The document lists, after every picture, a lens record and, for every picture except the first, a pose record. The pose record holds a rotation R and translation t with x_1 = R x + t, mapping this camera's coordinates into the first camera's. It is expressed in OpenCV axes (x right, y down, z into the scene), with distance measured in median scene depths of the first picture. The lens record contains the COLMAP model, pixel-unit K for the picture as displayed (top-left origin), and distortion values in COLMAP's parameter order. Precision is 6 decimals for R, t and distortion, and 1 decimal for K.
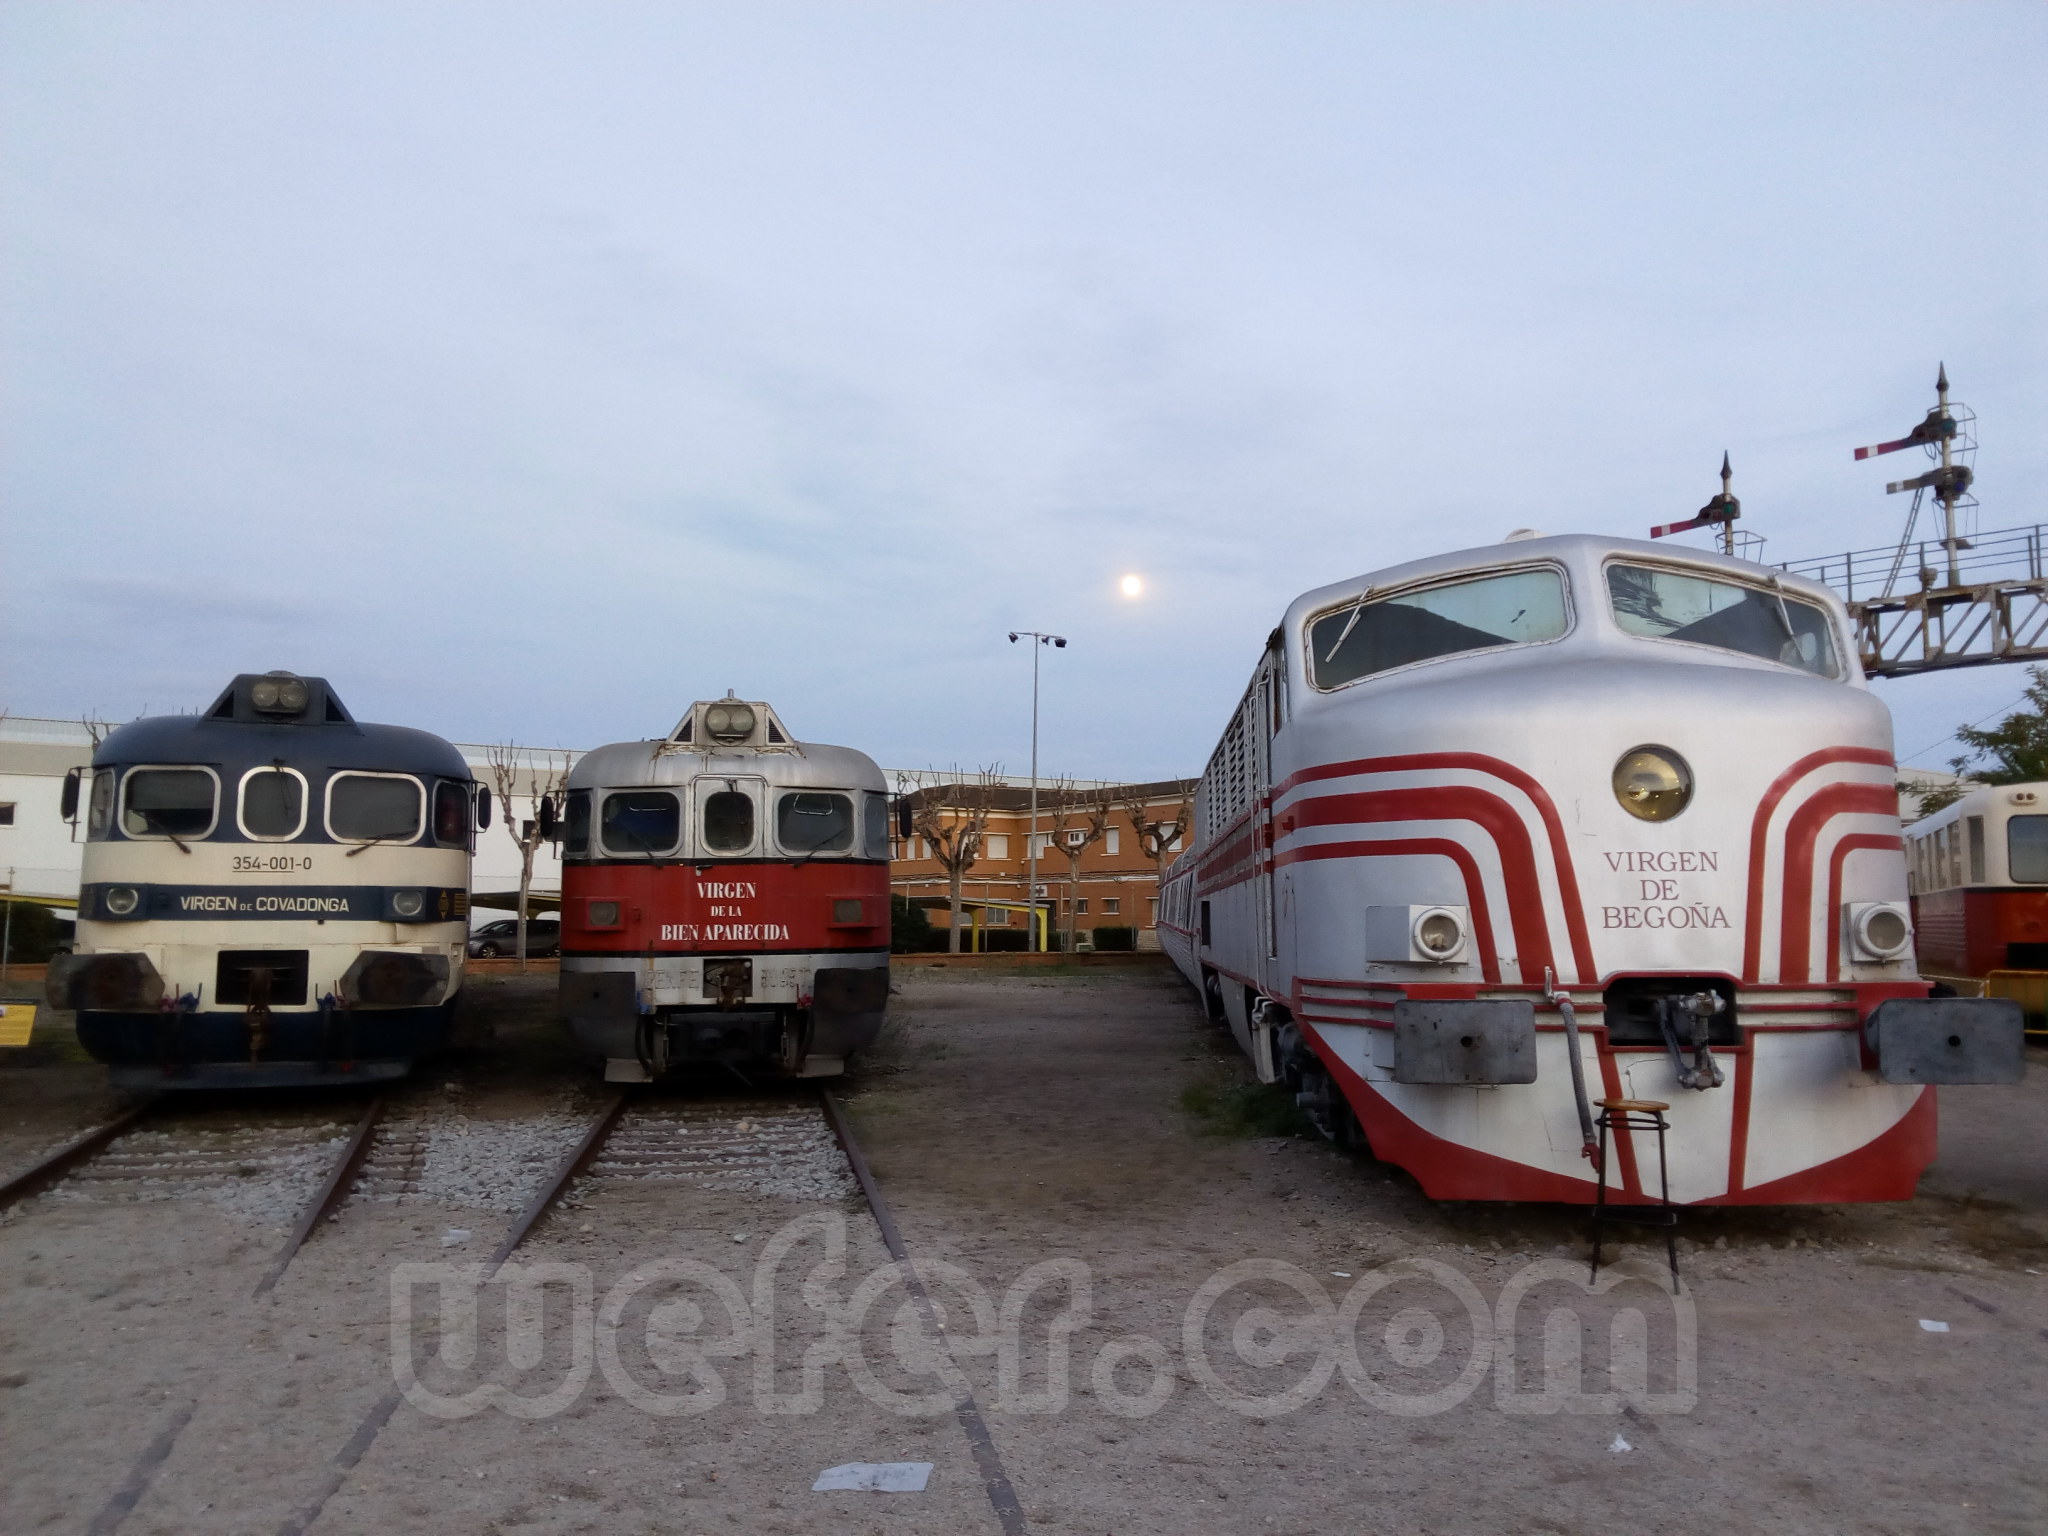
lens RADIAL K [[1586.9, 0, 1040.3], [0, 1586.9, 766.4], [0, 0, 1]] dist [0.094403, -0.161628]
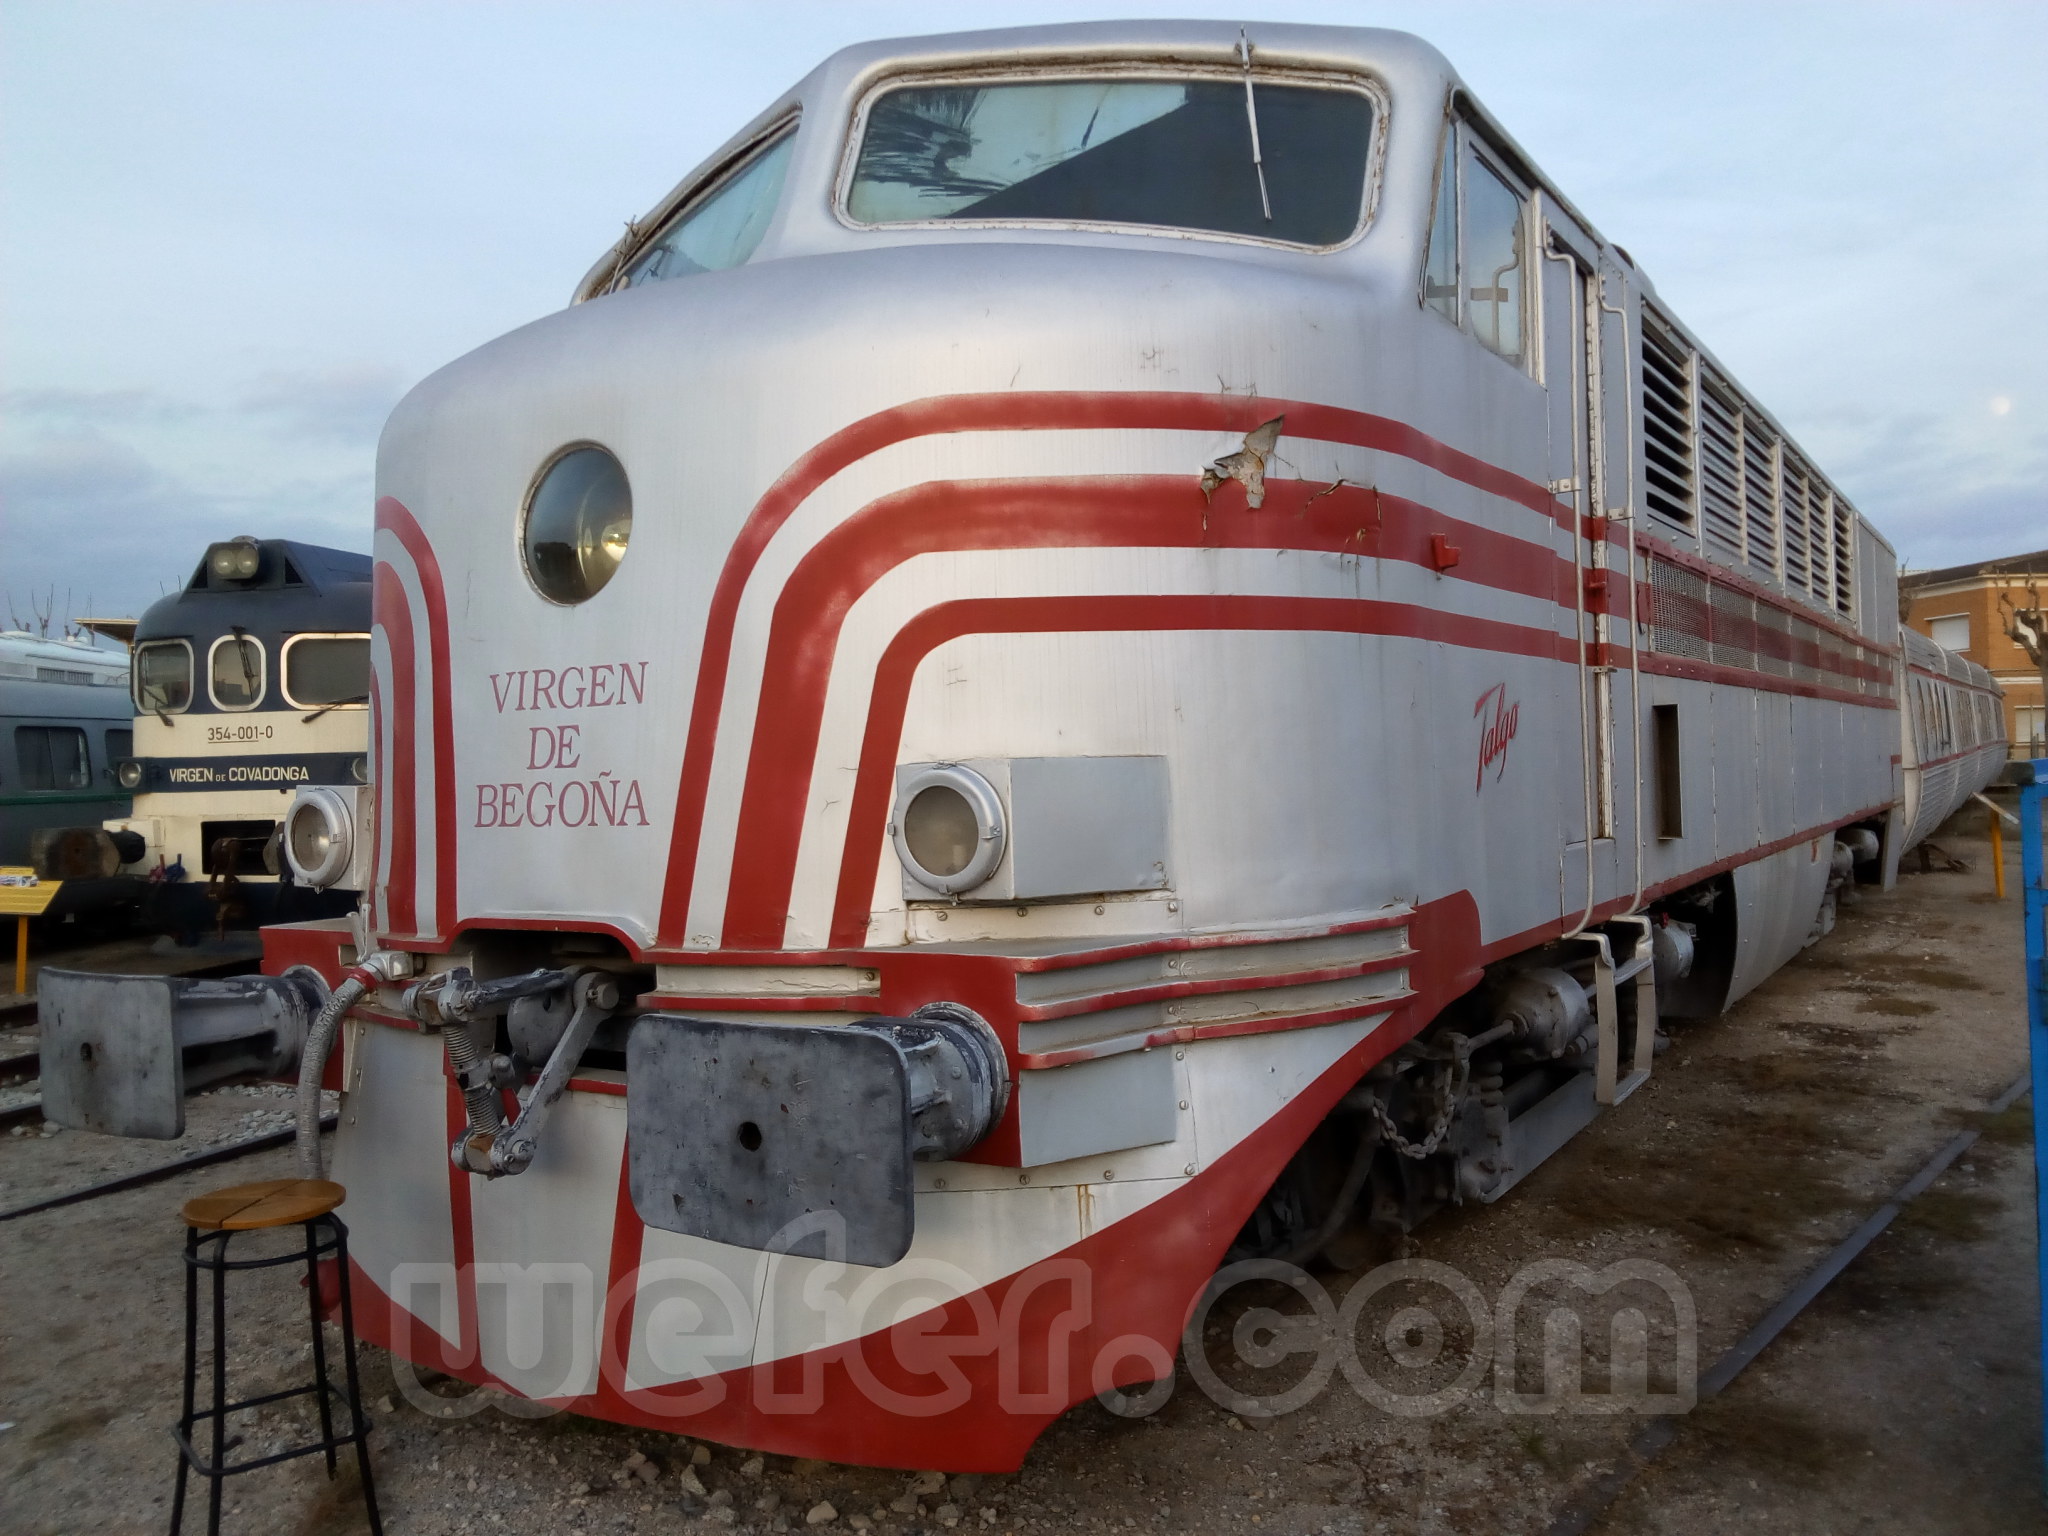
lens RADIAL K [[1586.9, 0, 1040.3], [0, 1586.9, 766.4], [0, 0, 1]] dist [0.094403, -0.161628]
pose [[0.869821, -0.020929, -0.492923, 0.430623], [0.073758, 0.993388, 0.087976, 0.029543], [0.487822, -0.112881, 0.865614, 0.378320]]
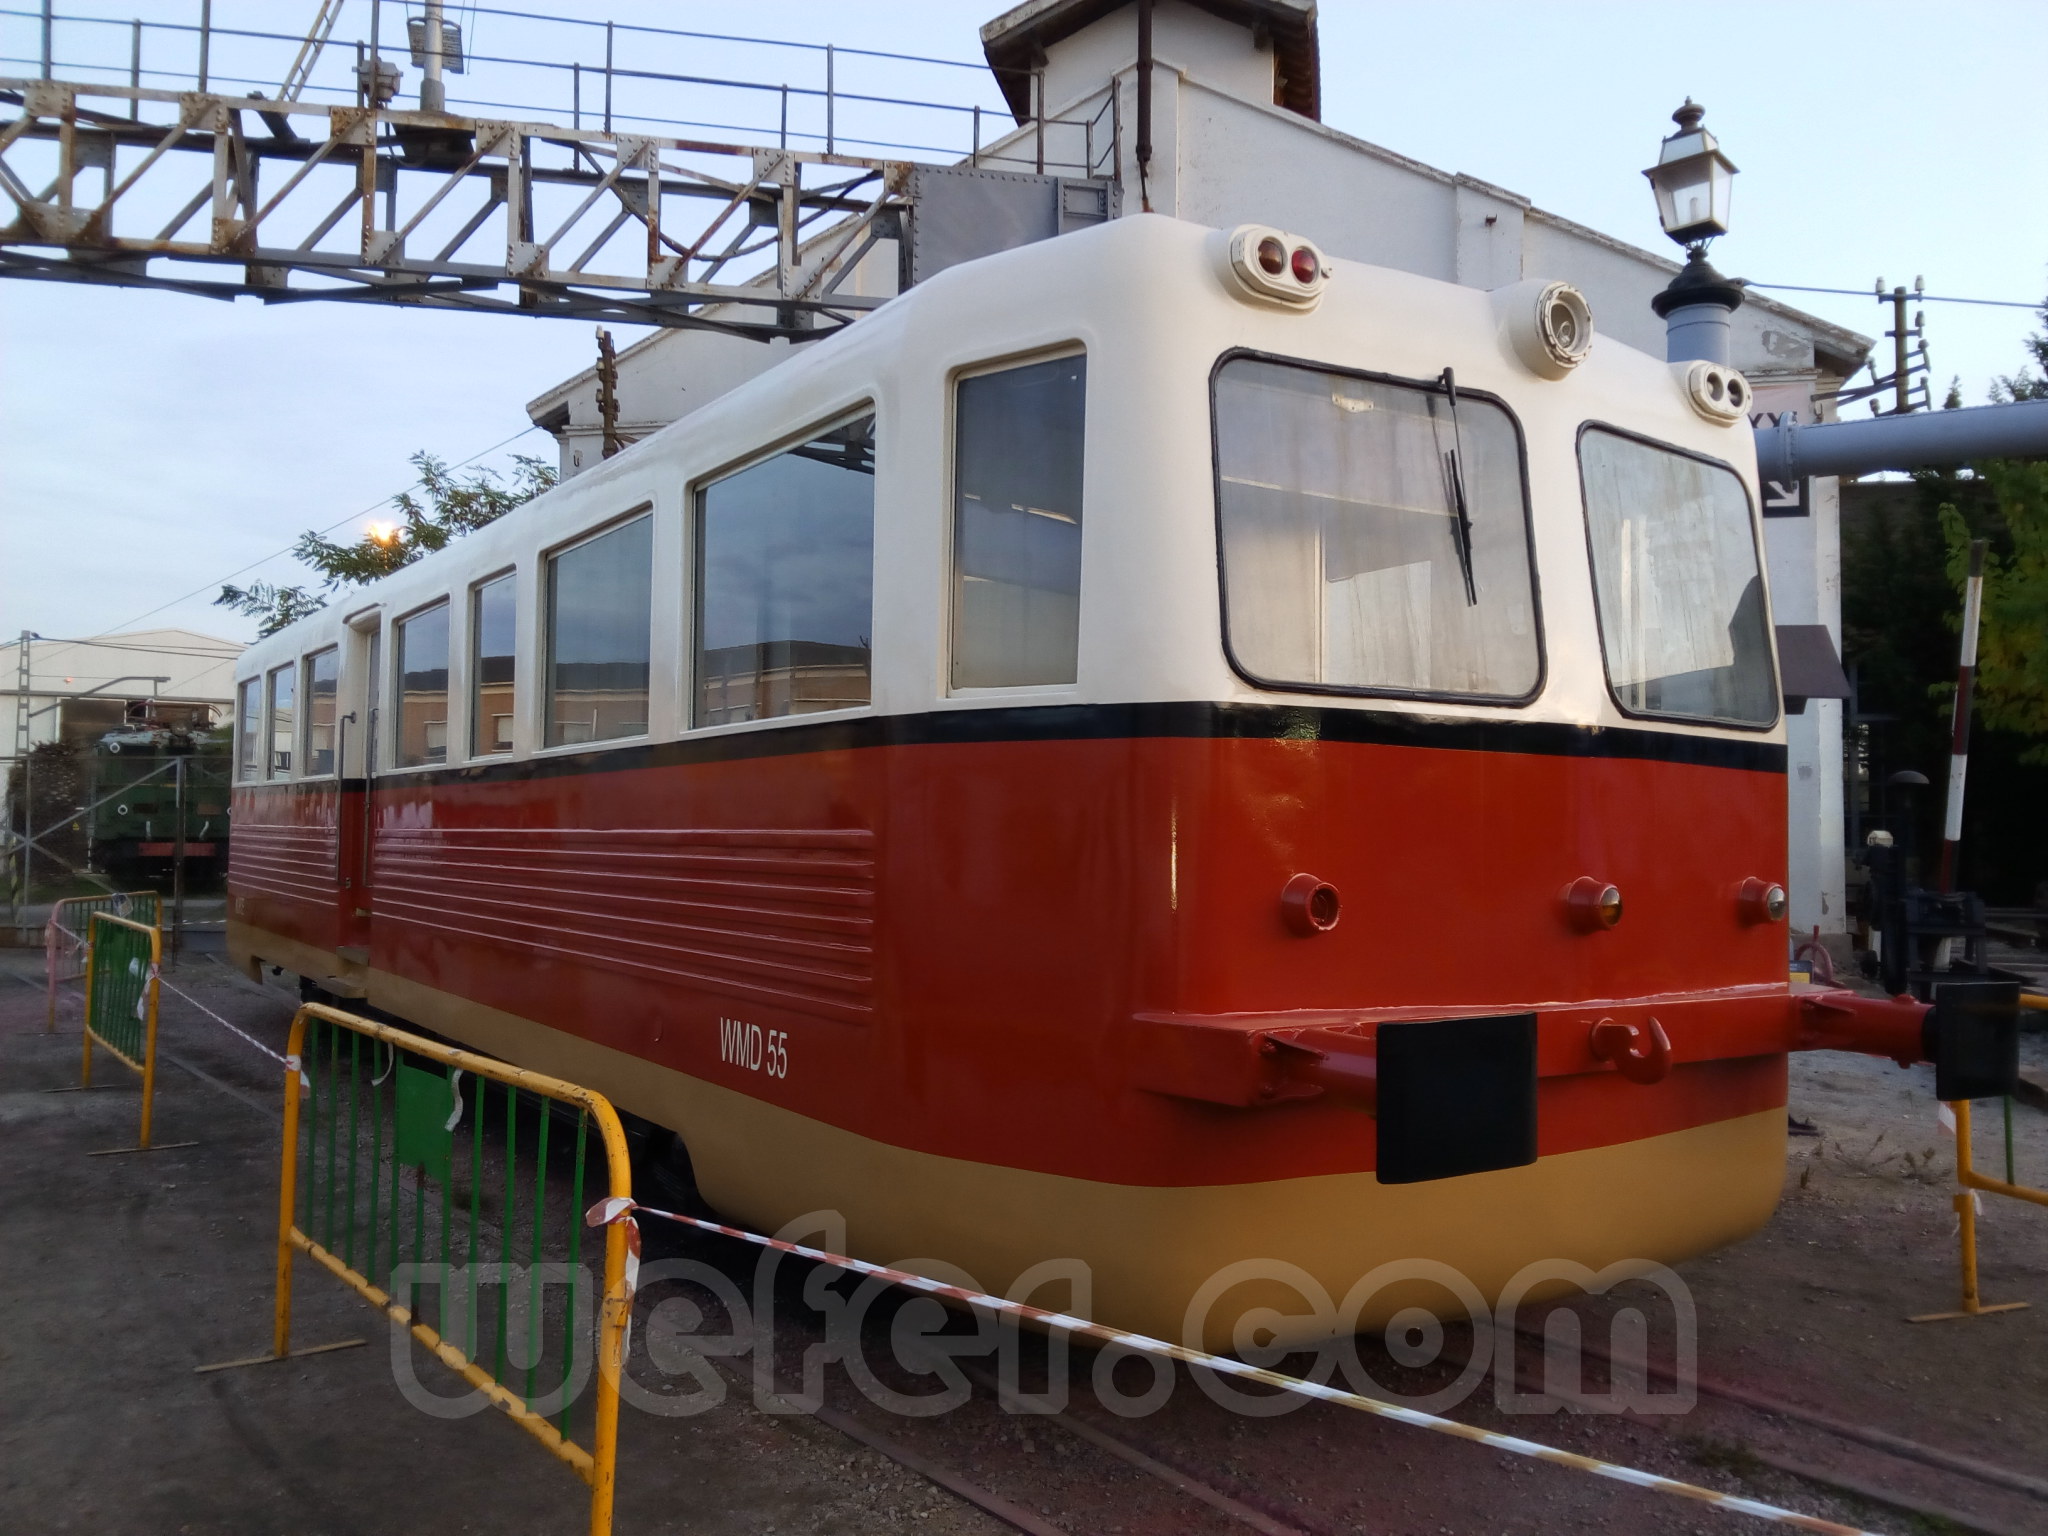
lens RADIAL K [[1601.7, 0, 1042.7], [0, 1601.7, 770.5], [0, 0, 1]] dist [0.084929, -0.122358]
pose [[0.535475, 0.038911, 0.843654, 0.637675], [-0.088381, 0.996035, 0.010157, 0.122752], [-0.839914, -0.080002, 0.536791, 1.356266]]
